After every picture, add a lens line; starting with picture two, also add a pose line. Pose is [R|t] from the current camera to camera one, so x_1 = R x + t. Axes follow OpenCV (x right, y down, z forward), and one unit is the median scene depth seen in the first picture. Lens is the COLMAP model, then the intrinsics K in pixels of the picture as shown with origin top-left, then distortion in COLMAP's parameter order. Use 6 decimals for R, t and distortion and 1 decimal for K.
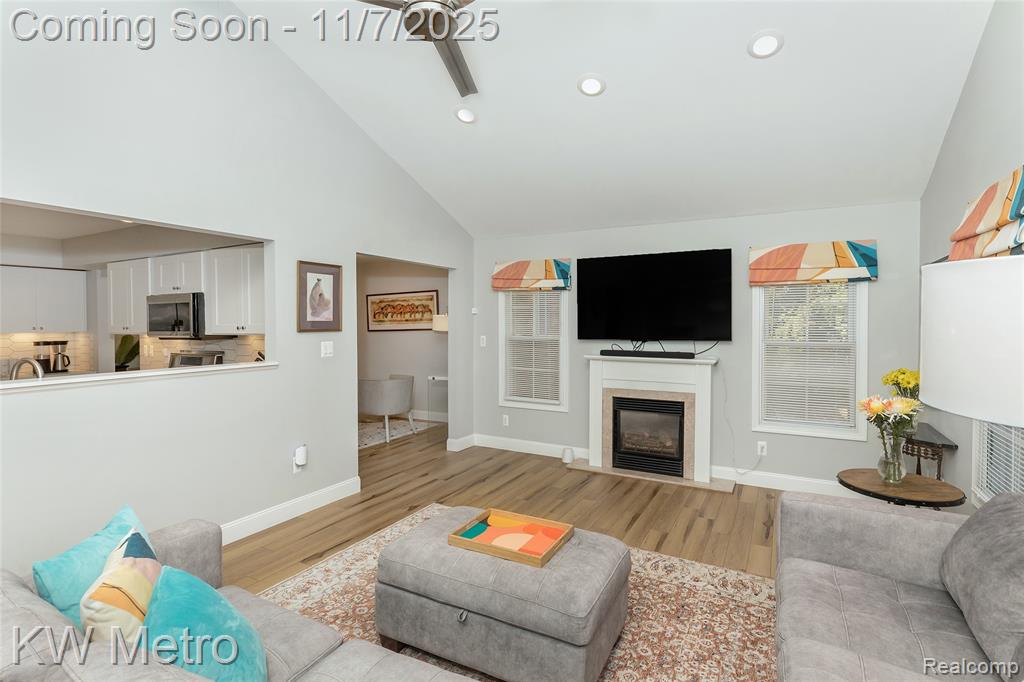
lens RADIAL K [[505.5, 0, 518.1], [0, 505.5, 342.5], [0, 0, 1]] dist [-0.001987, -0.000409]
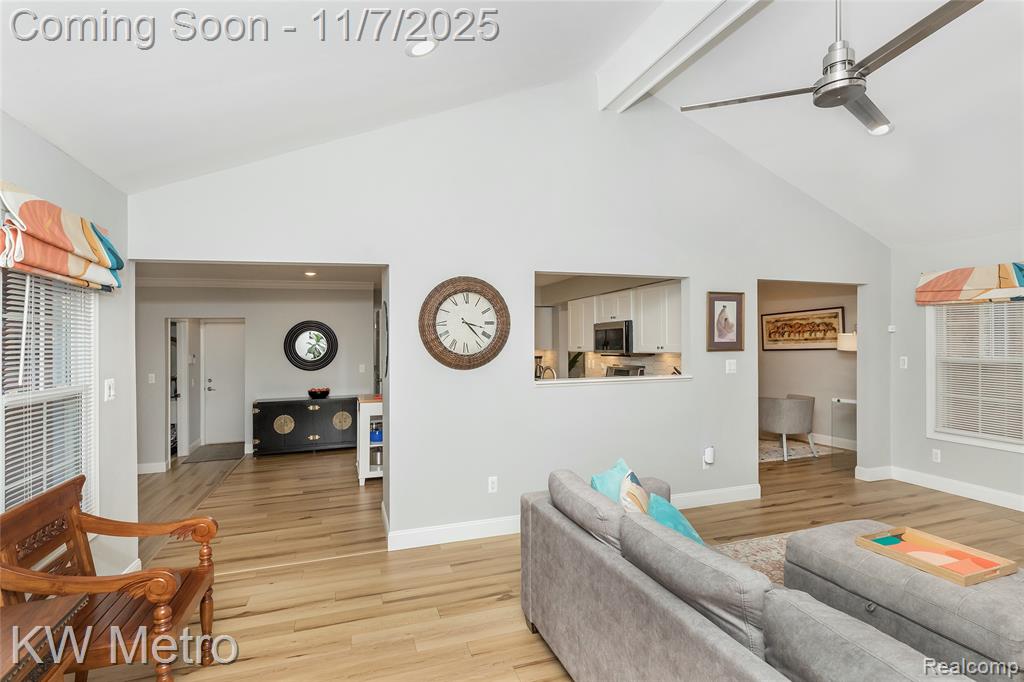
lens RADIAL K [[505.5, 0, 518.1], [0, 505.5, 342.5], [0, 0, 1]] dist [-0.001987, -0.000409]
pose [[0.745862, -0.004466, -0.666085, 0.020961], [-0.019972, 0.999378, -0.029065, 0.001731], [0.665801, 0.034982, 0.745309, -0.145000]]
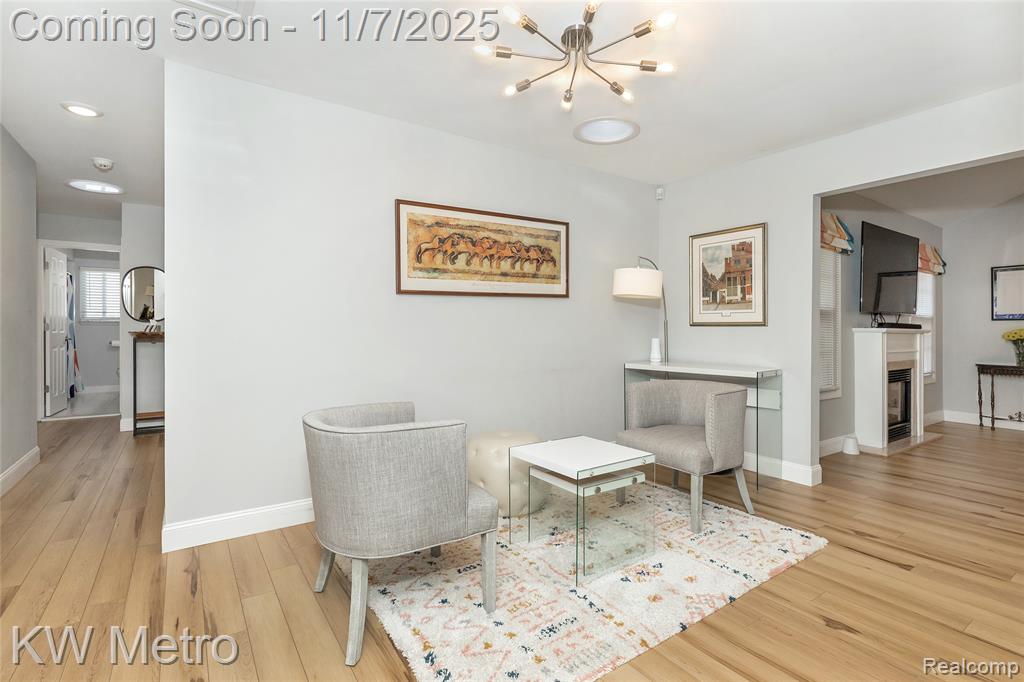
lens RADIAL K [[505.5, 0, 518.1], [0, 505.5, 342.5], [0, 0, 1]] dist [-0.001987, -0.000409]
pose [[0.441911, -0.016476, 0.896908, -1.108943], [0.027911, 0.999600, 0.004610, 0.031906], [-0.896625, 0.022996, 0.442194, 1.348414]]
